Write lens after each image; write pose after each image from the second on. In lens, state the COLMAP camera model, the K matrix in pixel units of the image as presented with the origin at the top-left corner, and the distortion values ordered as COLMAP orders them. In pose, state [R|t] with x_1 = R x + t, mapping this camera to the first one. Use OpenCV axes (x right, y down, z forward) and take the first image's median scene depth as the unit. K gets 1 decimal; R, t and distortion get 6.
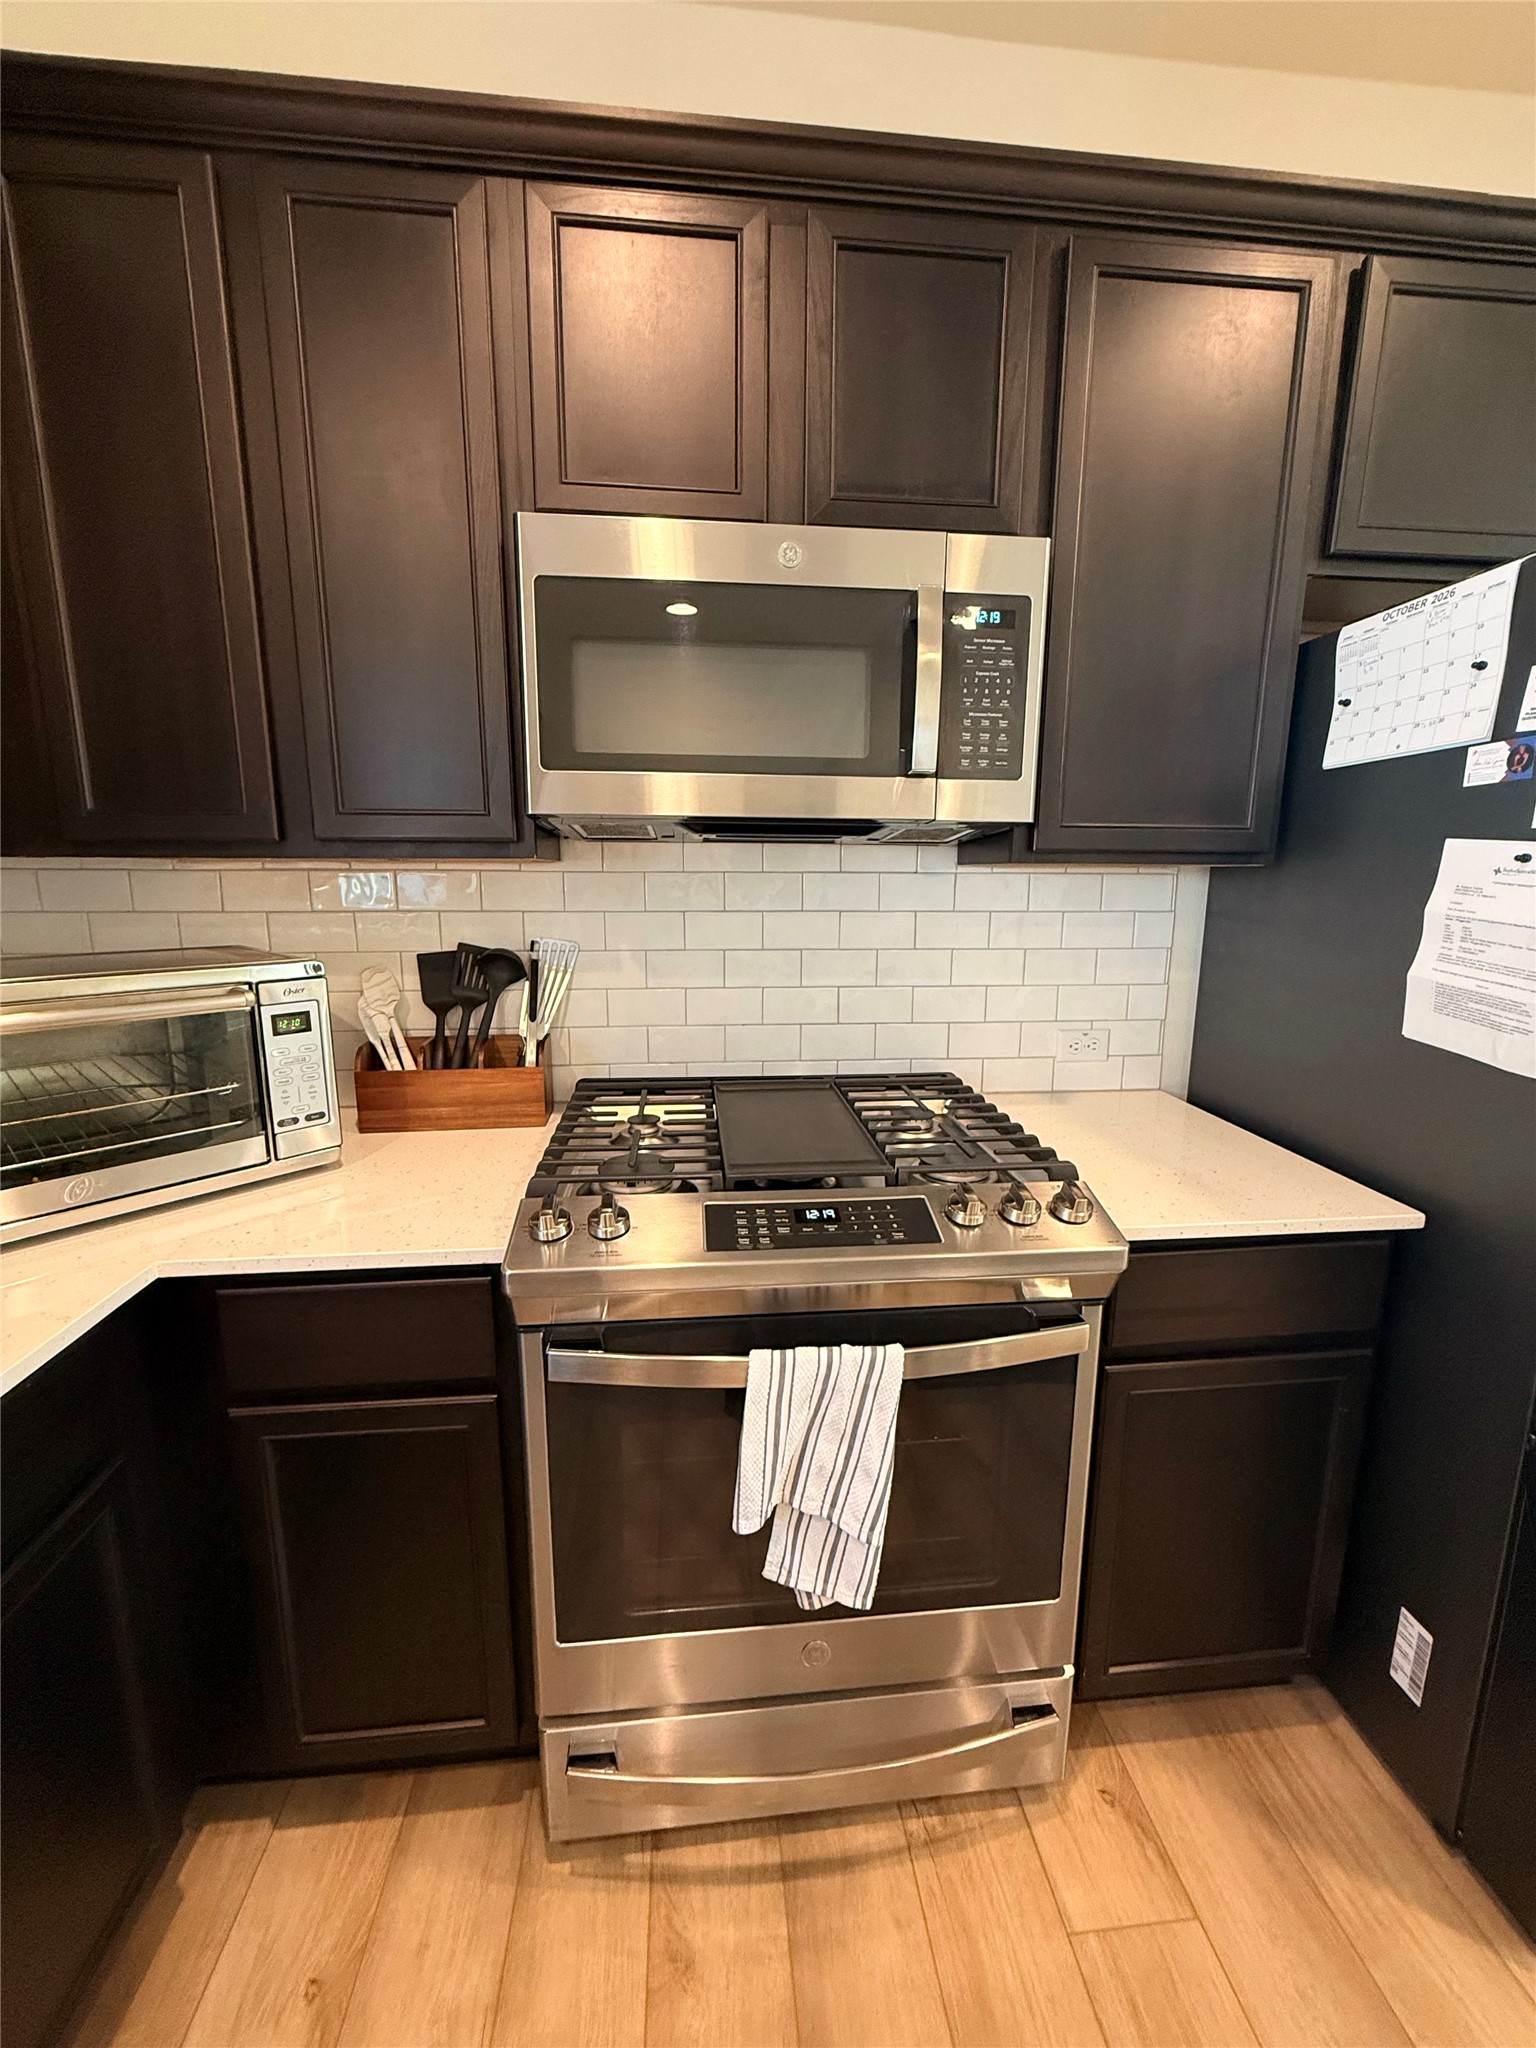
lens RADIAL K [[815.7, 0, 766.7], [0, 815.7, 1025.8], [0, 0, 1]] dist [-0.001740, 0.000919]
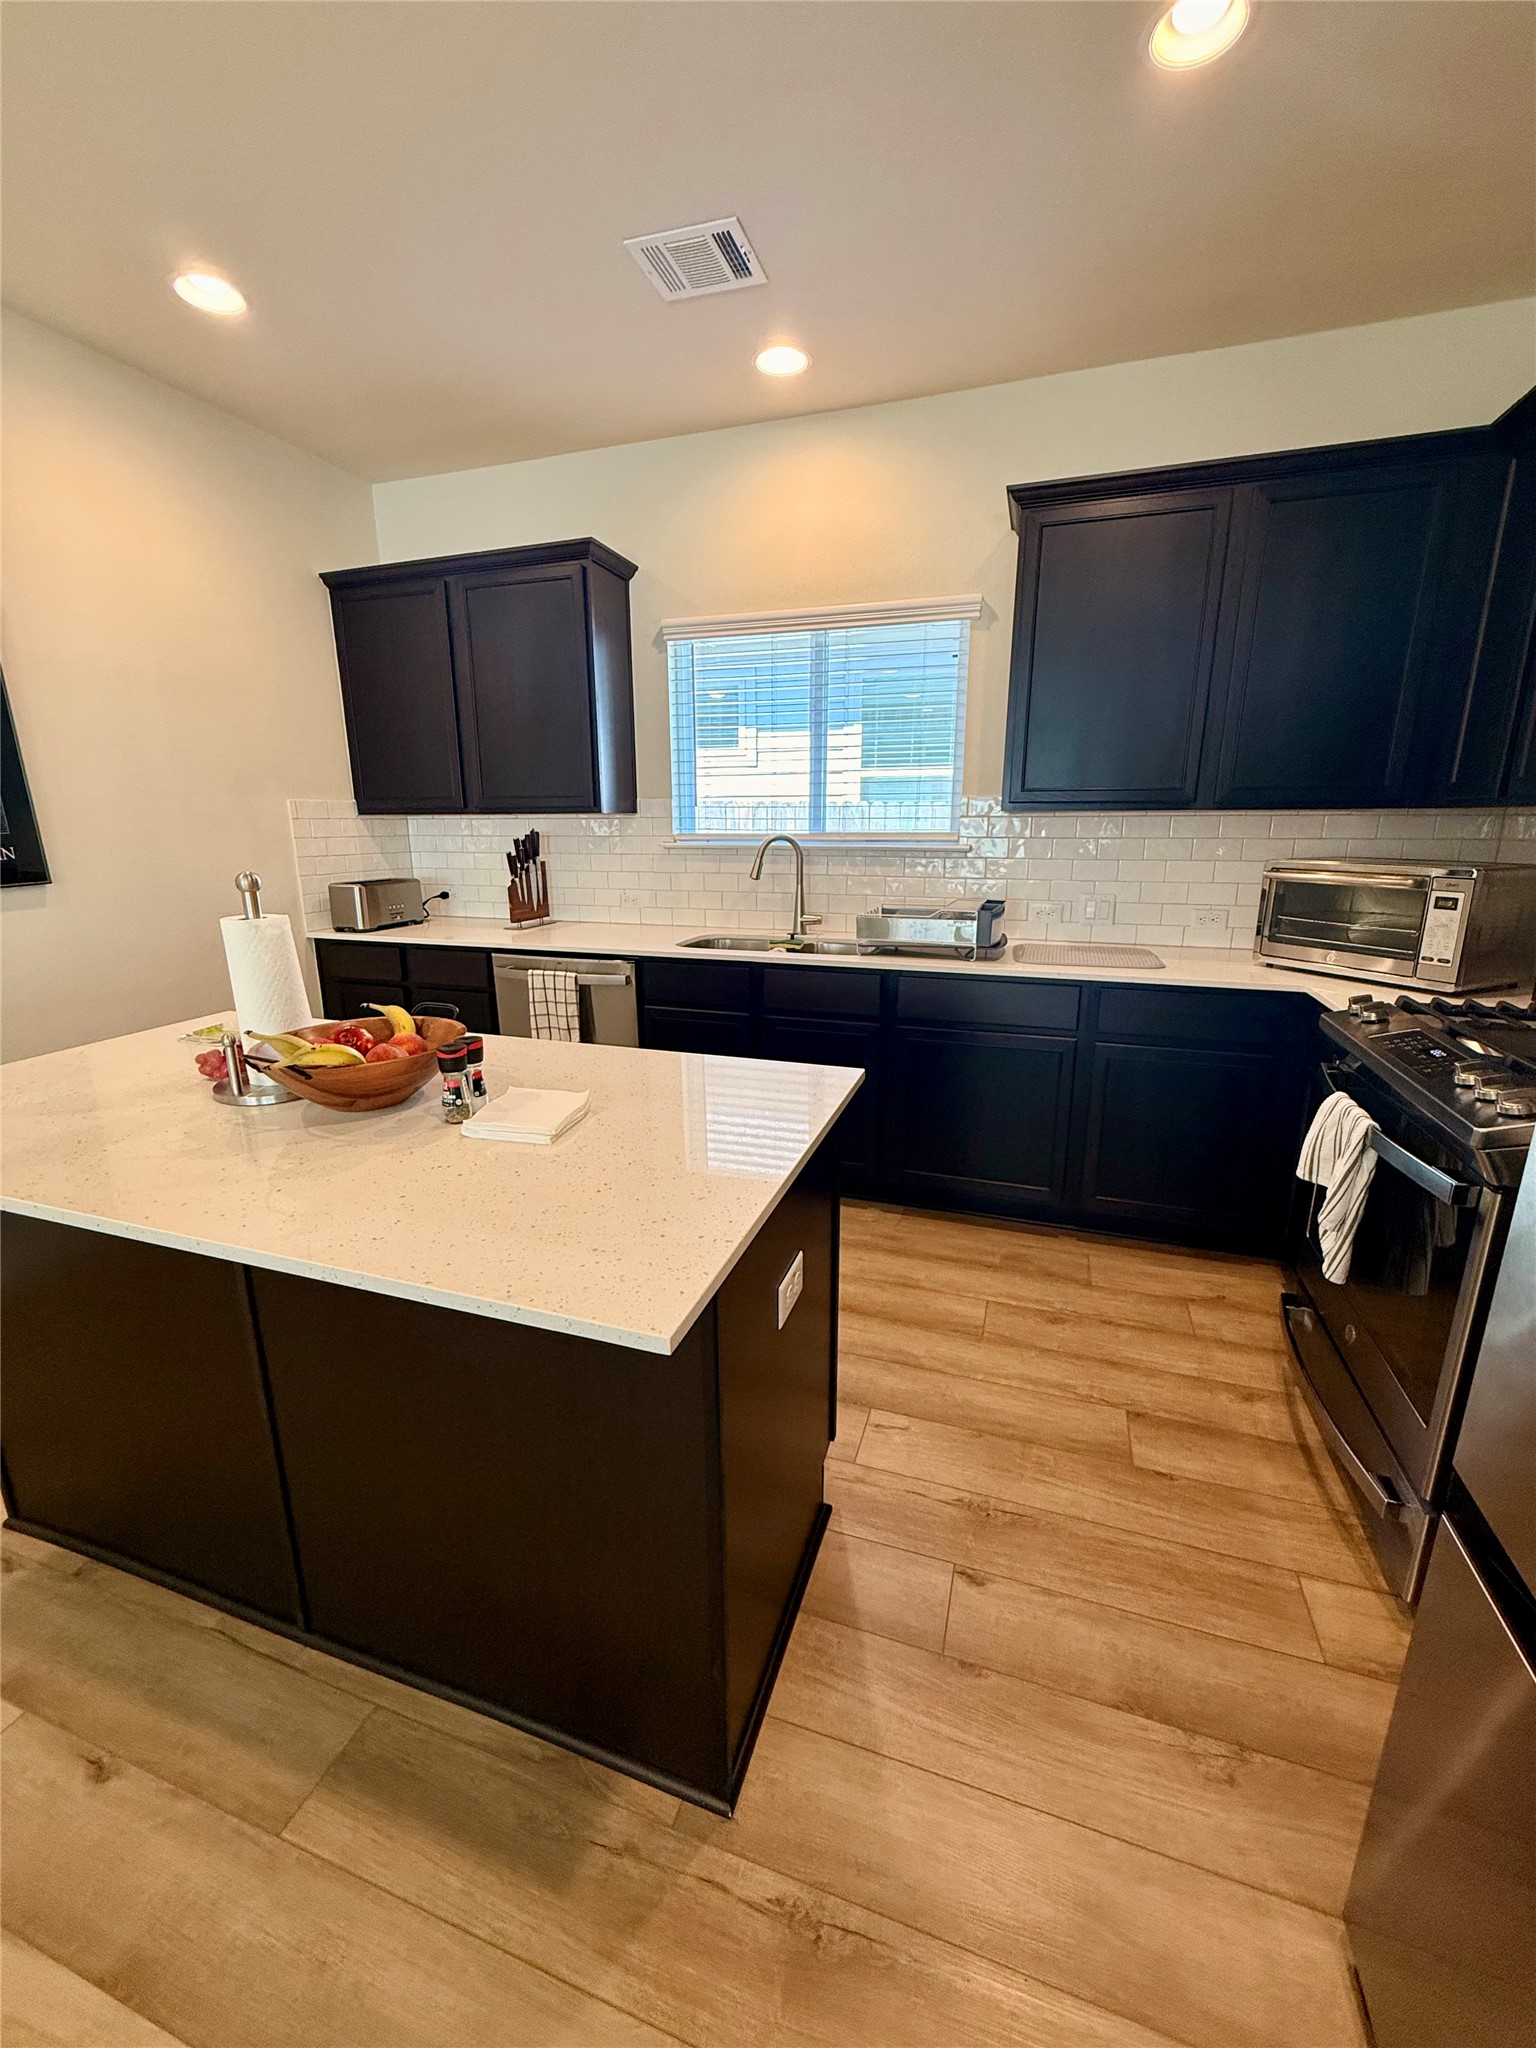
lens RADIAL K [[815.7, 0, 774.0], [0, 815.7, 1022.2], [0, 0, 1]] dist [-0.001740, 0.000919]
pose [[-0.406655, 0.214104, -0.888139, 1.626980], [-0.167221, 0.938283, 0.302758, -0.052757], [0.898147, 0.271634, -0.345755, 0.377348]]
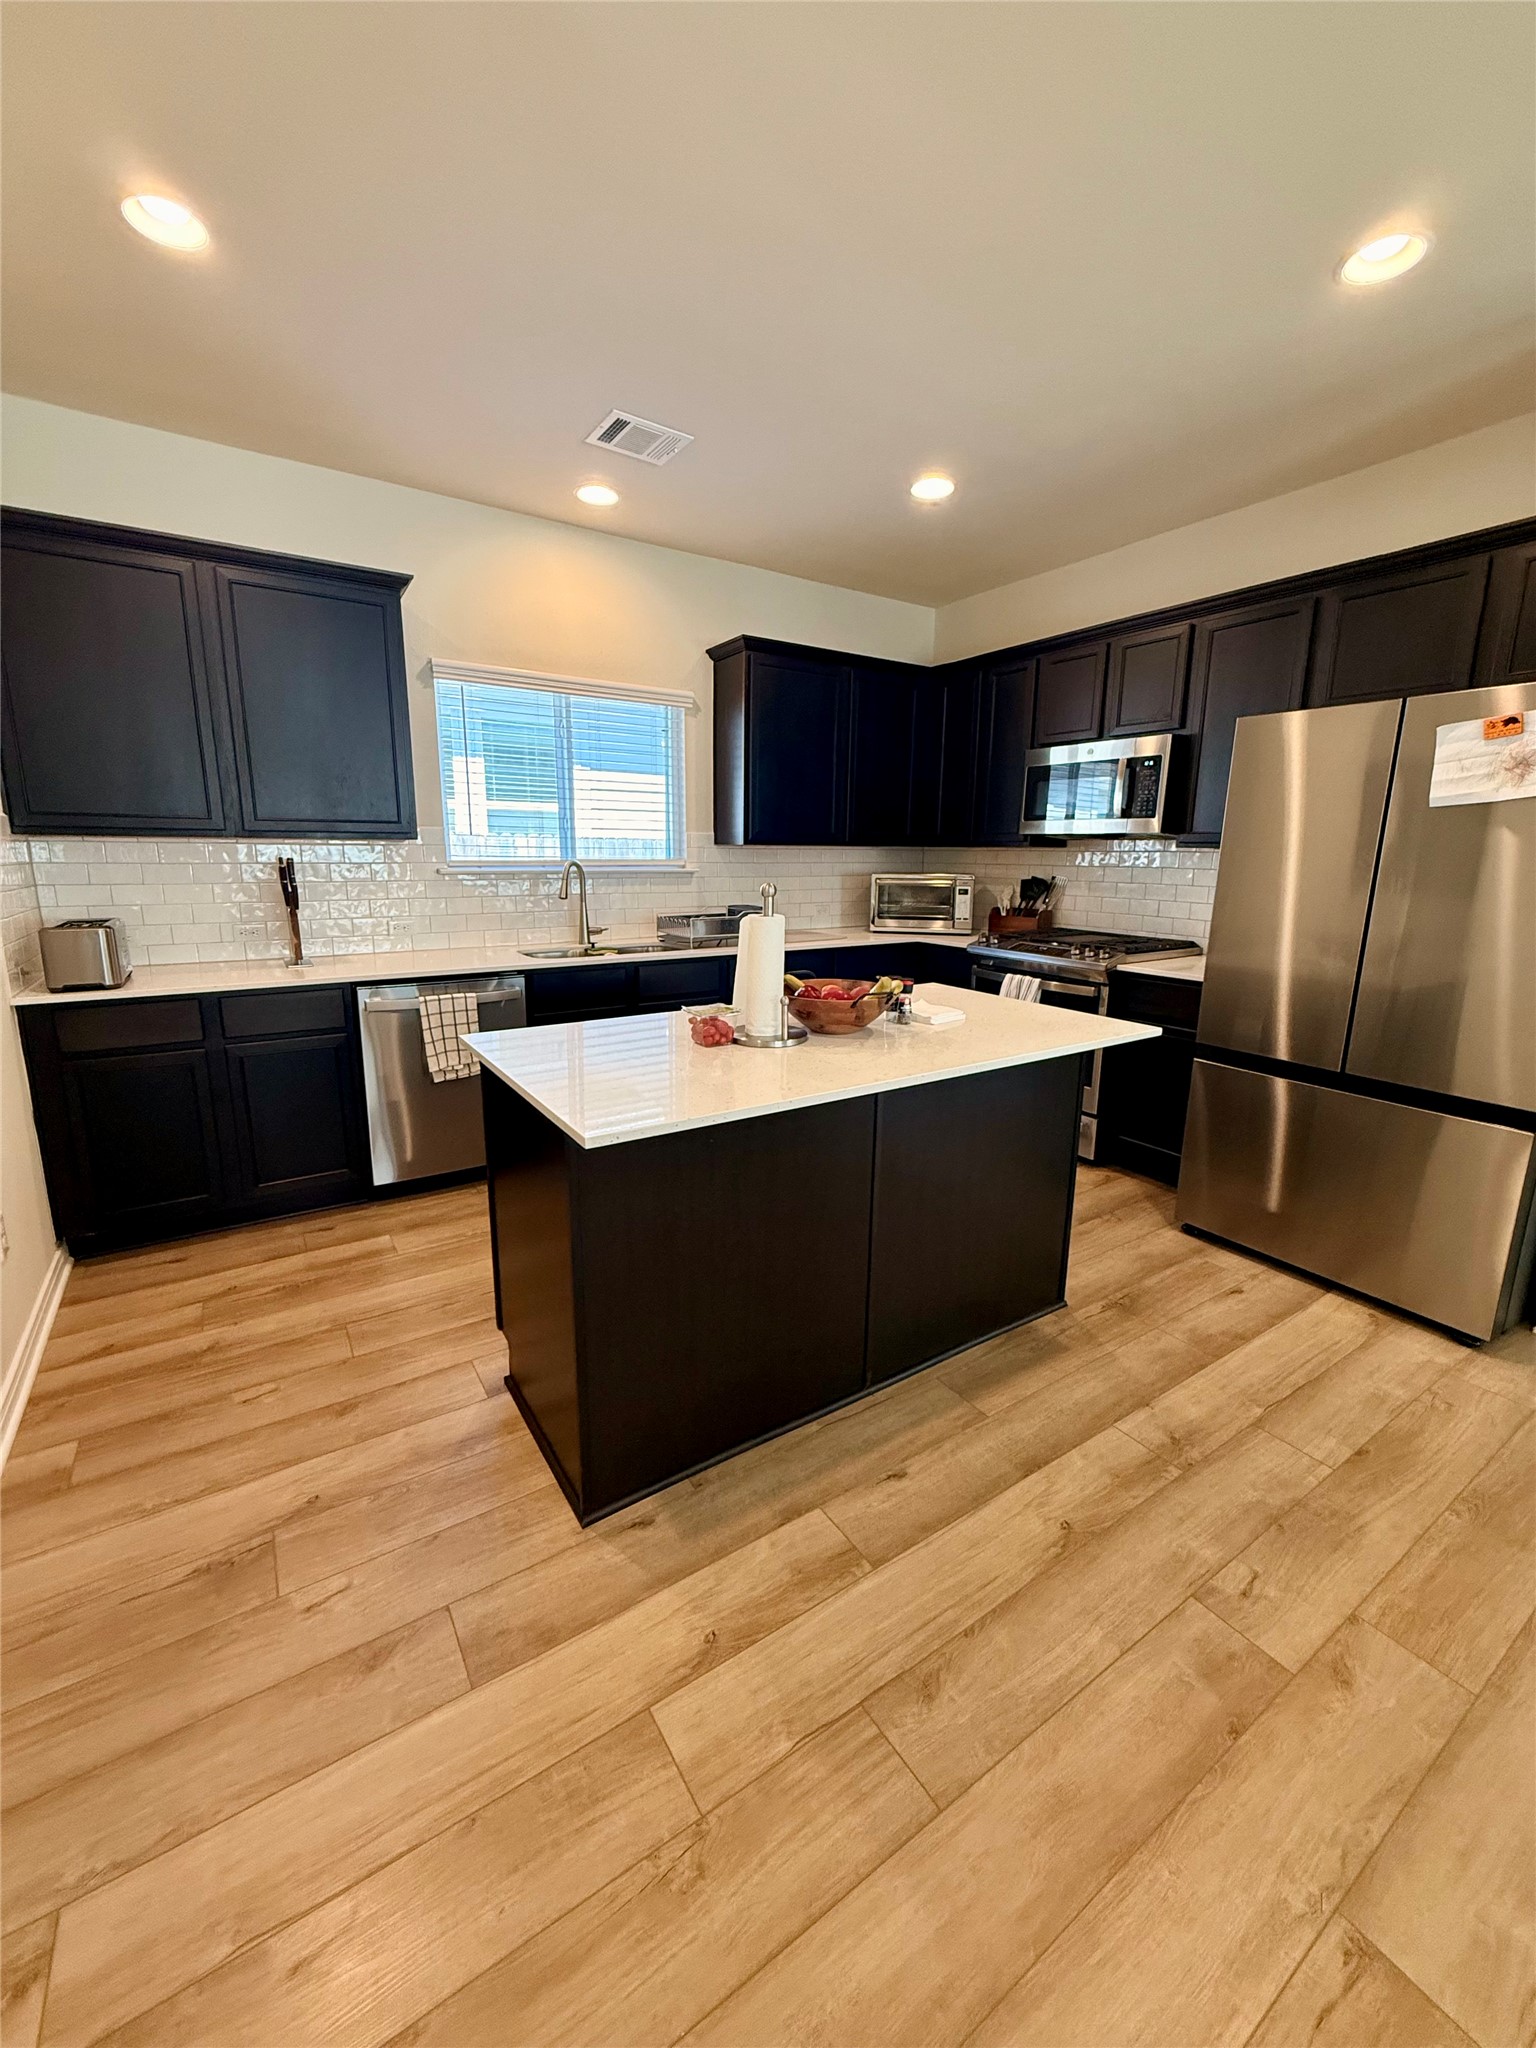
lens RADIAL K [[815.7, 0, 777.1], [0, 815.7, 1018.4], [0, 0, 1]] dist [-0.001740, 0.000919]
pose [[0.472766, 0.174321, -0.863773, 2.335116], [-0.166683, 0.980232, 0.106594, 0.308508], [0.865280, 0.093582, 0.492477, -1.515048]]
